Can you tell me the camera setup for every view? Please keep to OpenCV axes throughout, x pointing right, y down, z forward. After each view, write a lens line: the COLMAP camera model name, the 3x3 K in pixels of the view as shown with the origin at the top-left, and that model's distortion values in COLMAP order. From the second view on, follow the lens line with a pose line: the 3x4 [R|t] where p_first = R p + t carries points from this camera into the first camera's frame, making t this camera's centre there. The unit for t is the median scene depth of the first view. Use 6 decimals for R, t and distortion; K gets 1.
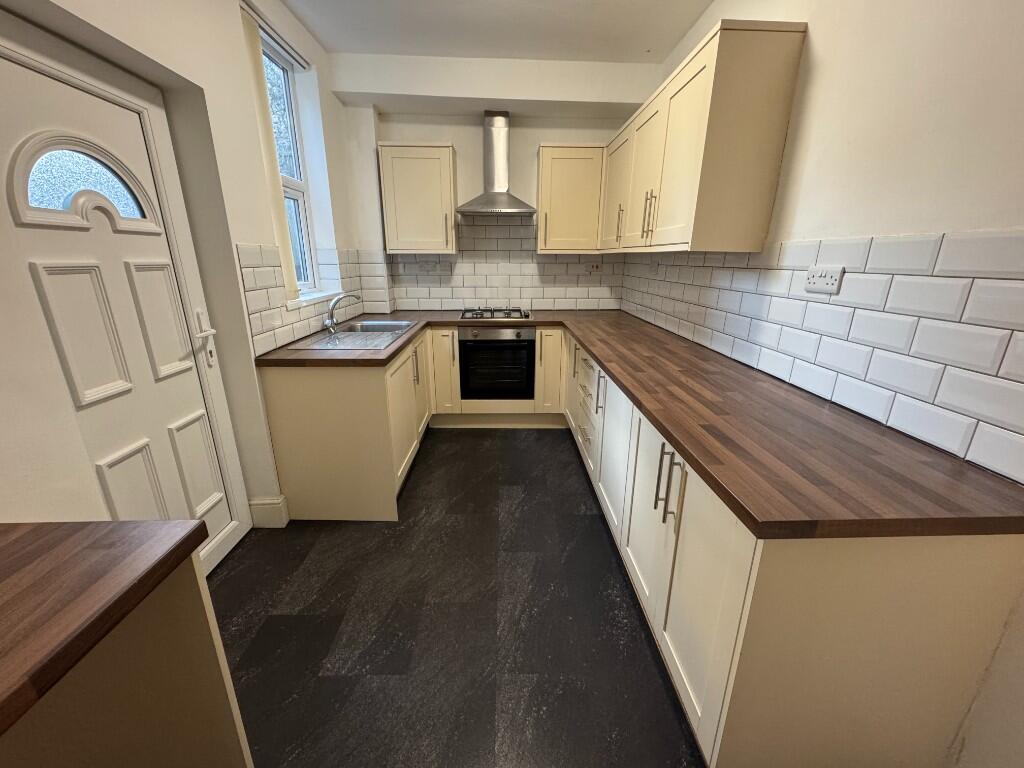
lens RADIAL K [[406.7, 0, 512.0], [0, 406.7, 384.0], [0, 0, 1]] dist [-0.003457, 0.000111]
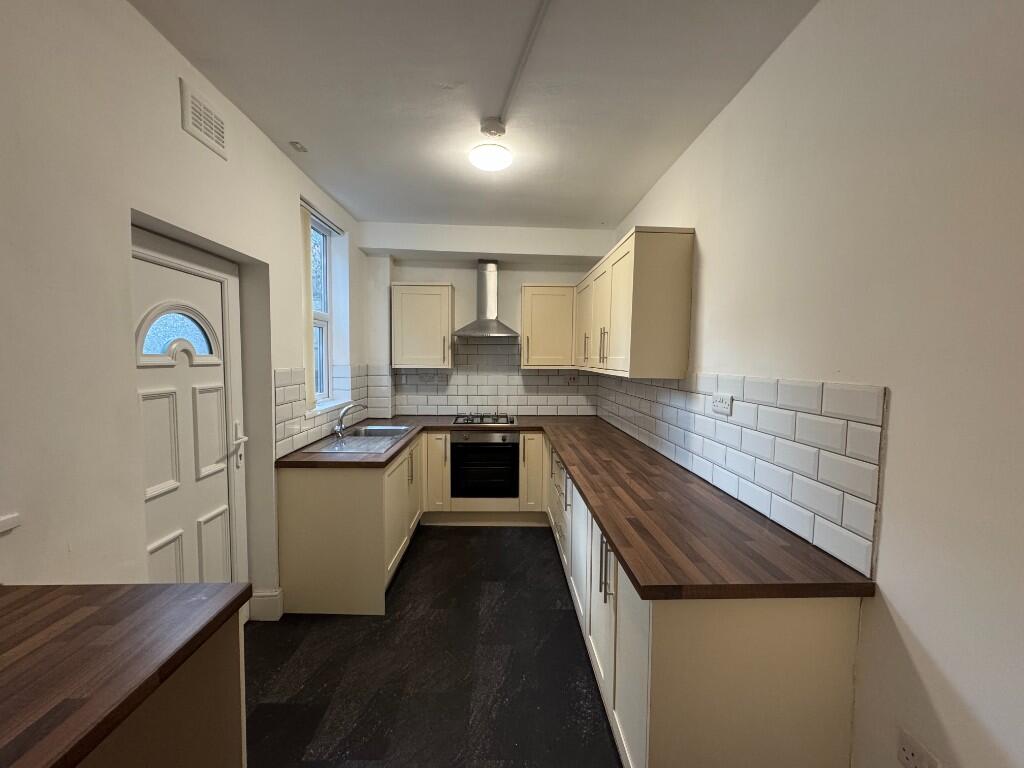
lens RADIAL K [[406.7, 0, 512.0], [0, 406.7, 384.0], [0, 0, 1]] dist [-0.003457, 0.000111]
pose [[0.999988, 0.004398, 0.002001, 0.056619], [-0.003805, 0.971991, -0.234987, -0.004875], [-0.002979, 0.234977, 0.971996, -0.207934]]
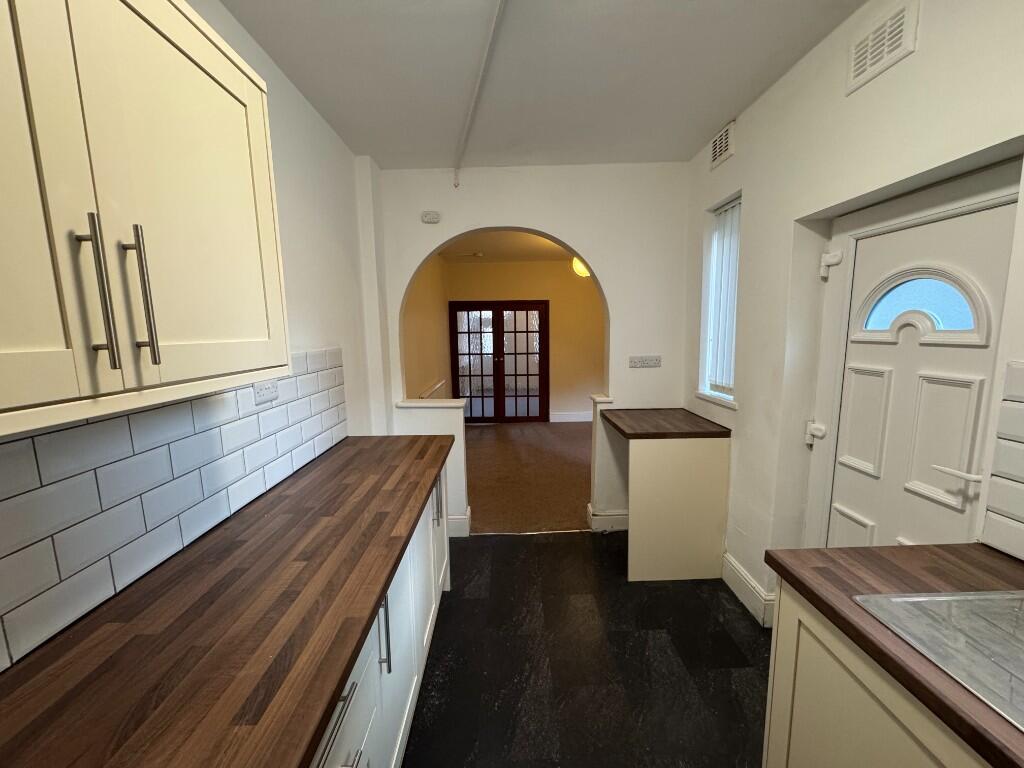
lens RADIAL K [[406.7, 0, 512.0], [0, 406.7, 384.0], [0, 0, 1]] dist [-0.003457, 0.000111]
pose [[-0.999925, 0.008790, 0.008525, 0.044896], [0.011566, 0.906623, 0.421782, -0.521764], [-0.004021, 0.421849, -0.906657, 1.412668]]
